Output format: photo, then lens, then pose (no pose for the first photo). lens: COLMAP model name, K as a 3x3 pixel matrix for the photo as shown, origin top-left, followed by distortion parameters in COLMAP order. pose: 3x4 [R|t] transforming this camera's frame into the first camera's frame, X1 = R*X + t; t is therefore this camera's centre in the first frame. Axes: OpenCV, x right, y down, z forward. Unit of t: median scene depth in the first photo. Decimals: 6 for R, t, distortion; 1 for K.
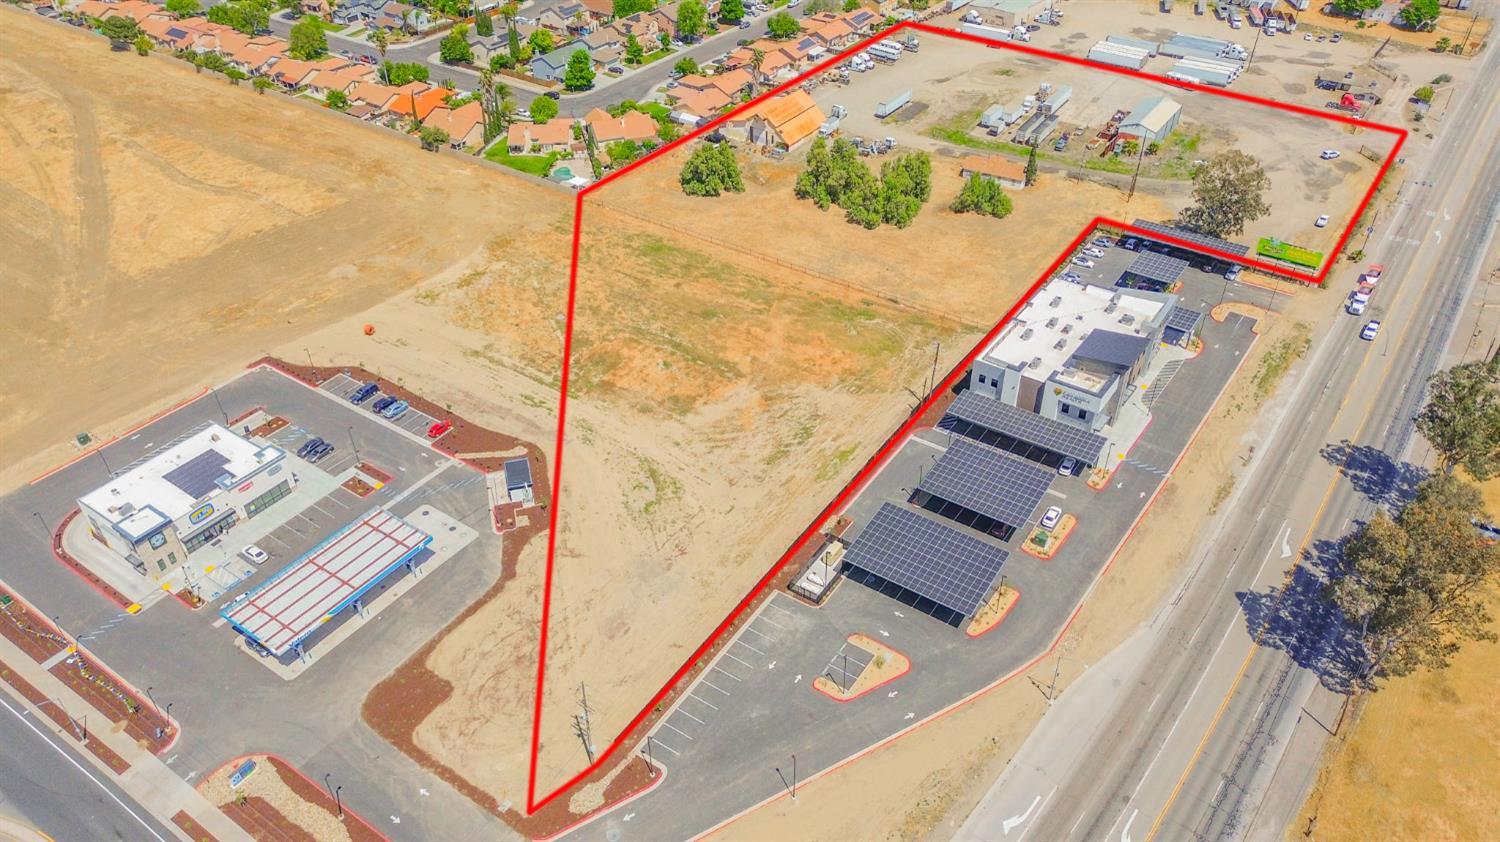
lens RADIAL K [[1066.2, 0, 752.7], [0, 1066.2, 414.8], [0, 0, 1]] dist [0.080485, -0.077056]
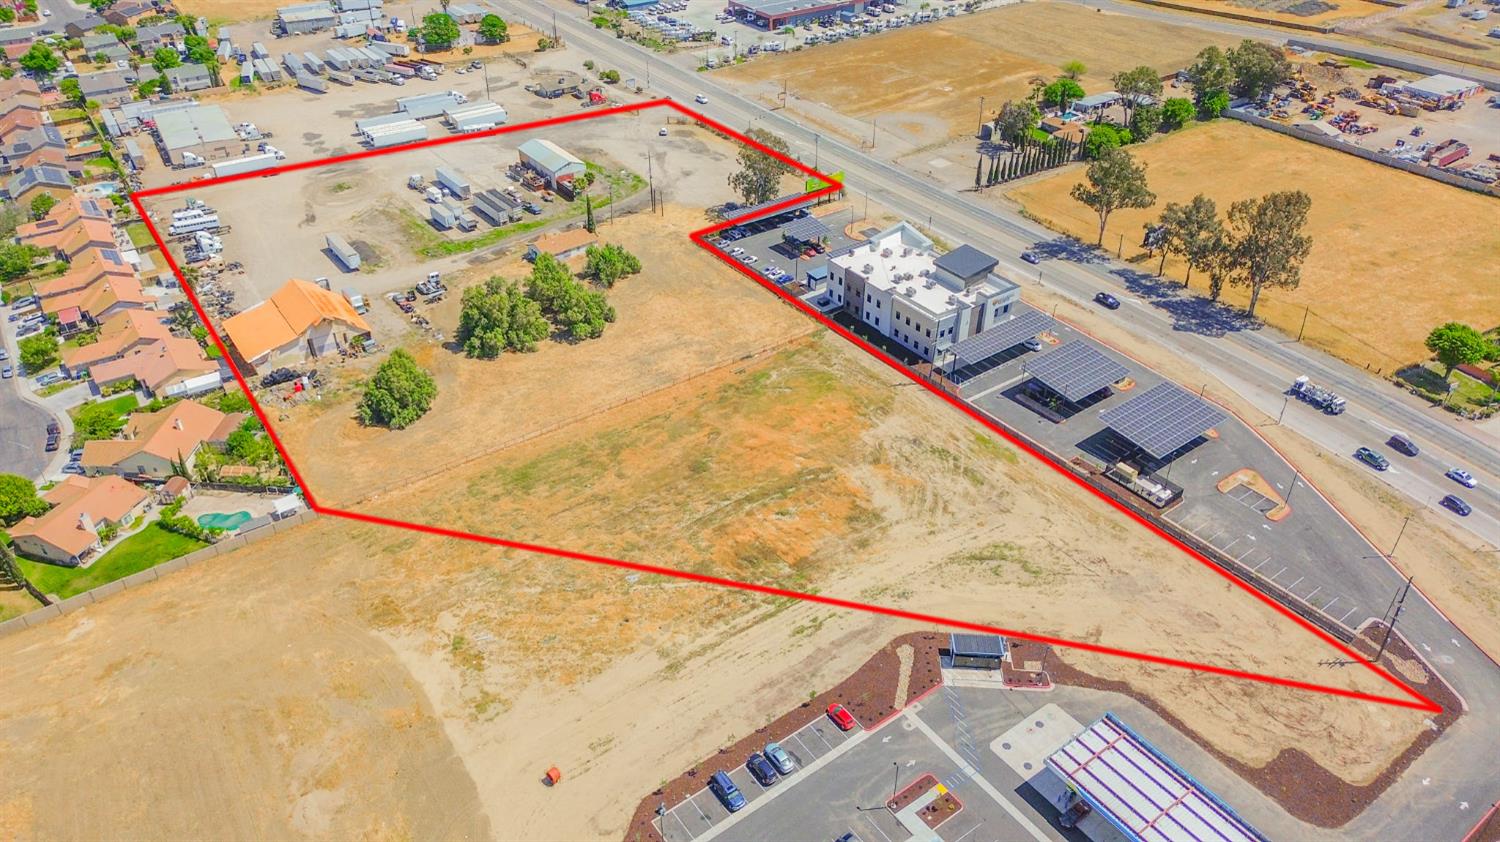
lens RADIAL K [[1060.6, 0, 752.2], [0, 1060.6, 421.1], [0, 0, 1]] dist [0.077518, -0.074992]
pose [[0.327135, -0.529289, 0.782838, -0.563315], [0.564664, 0.773746, 0.287179, -0.285735], [-0.757719, 0.348094, 0.551990, 0.392227]]
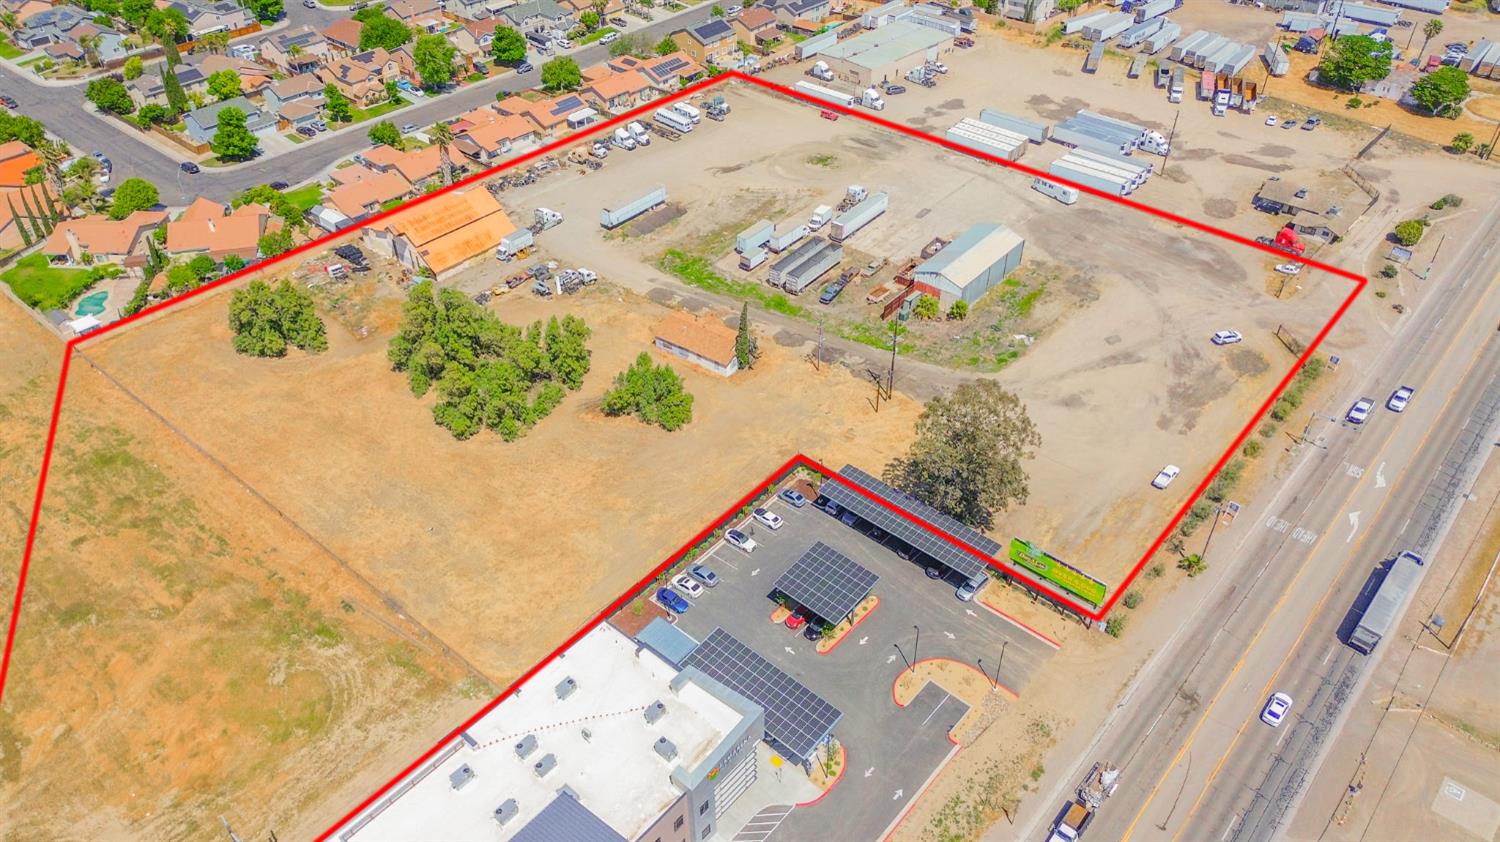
lens RADIAL K [[1060.6, 0, 752.2], [0, 1060.6, 421.1], [0, 0, 1]] dist [0.077518, -0.074992]
pose [[0.995485, 0.058123, -0.075036, 0.310939], [-0.056238, 0.998052, 0.026997, -0.198105], [0.076459, -0.022656, 0.996815, 0.349104]]
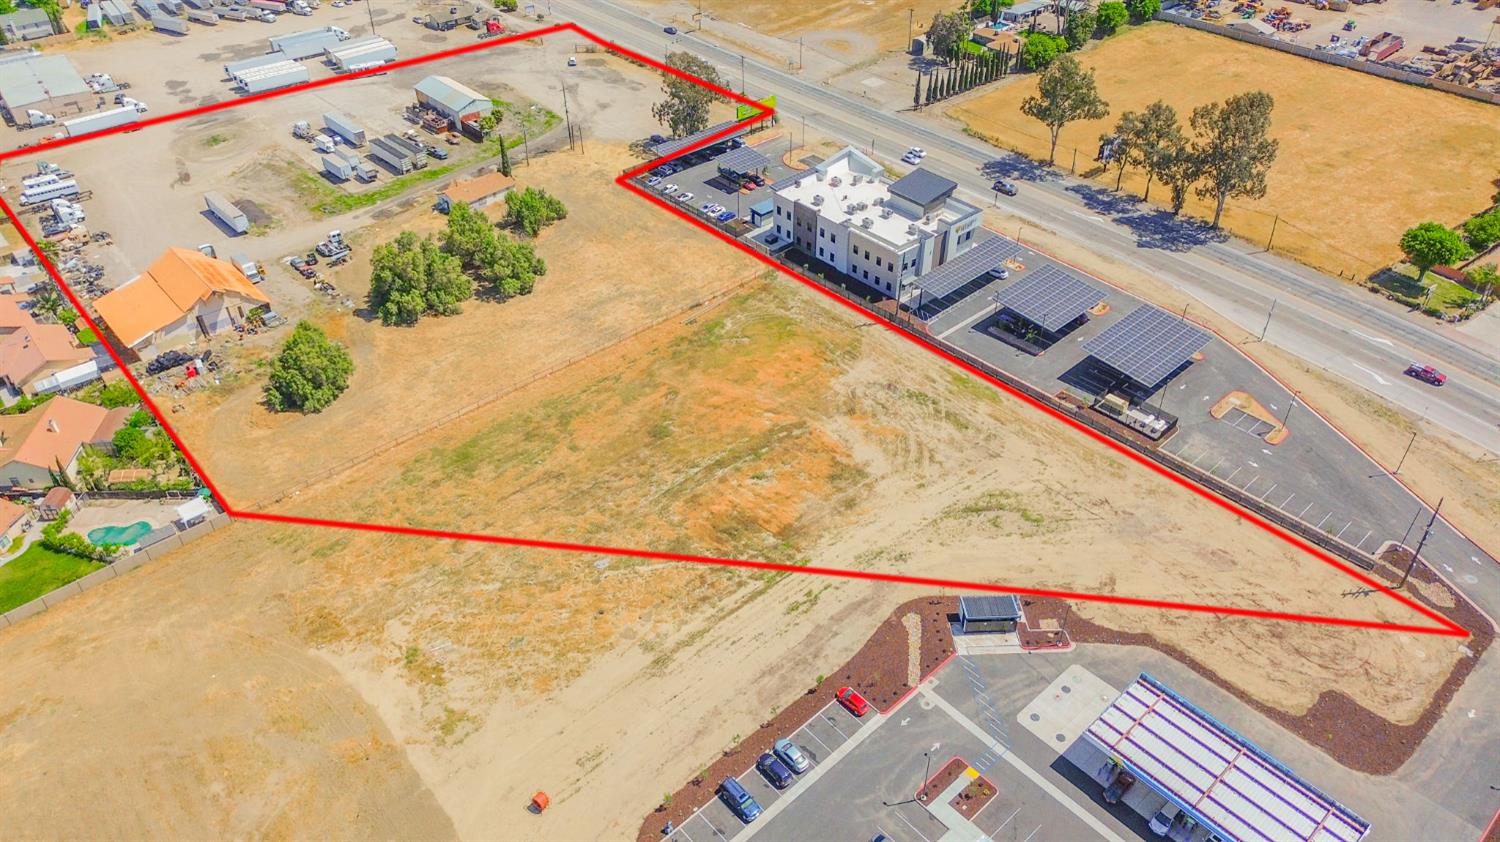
lens RADIAL K [[1060.6, 0, 752.2], [0, 1060.6, 421.1], [0, 0, 1]] dist [0.077518, -0.074992]
pose [[0.224584, -0.595229, 0.771534, -0.516785], [0.590167, 0.713118, 0.378372, -0.293754], [-0.775413, 0.370357, 0.511439, 0.445860]]
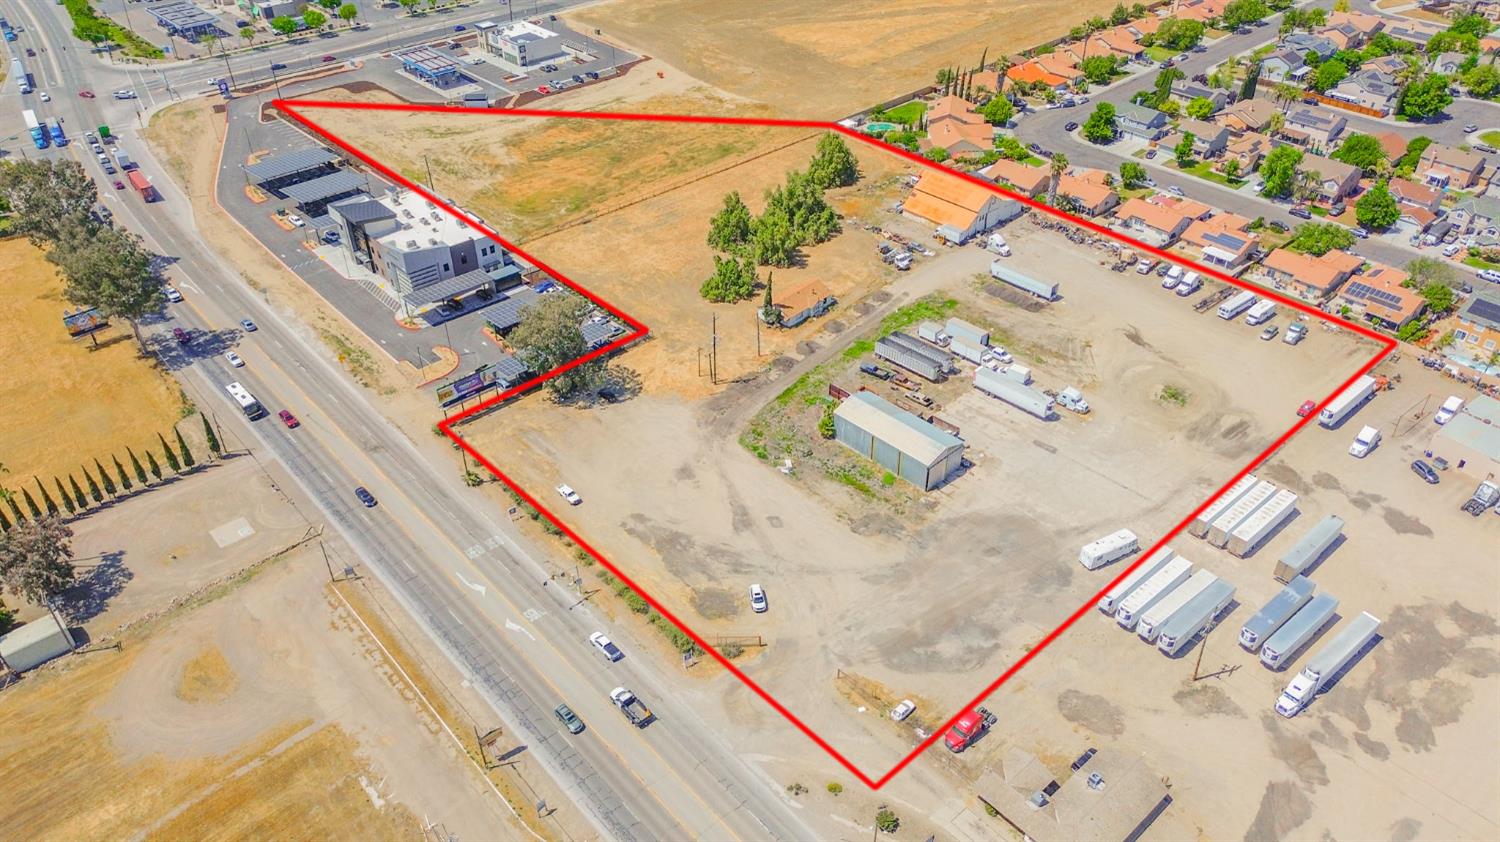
lens RADIAL K [[1060.6, 0, 752.2], [0, 1060.6, 421.1], [0, 0, 1]] dist [0.077518, -0.074992]
pose [[-0.210460, 0.588703, -0.780471, 0.961970], [-0.585973, 0.563076, 0.582736, -0.653112], [0.782523, 0.579977, 0.226459, 0.840491]]
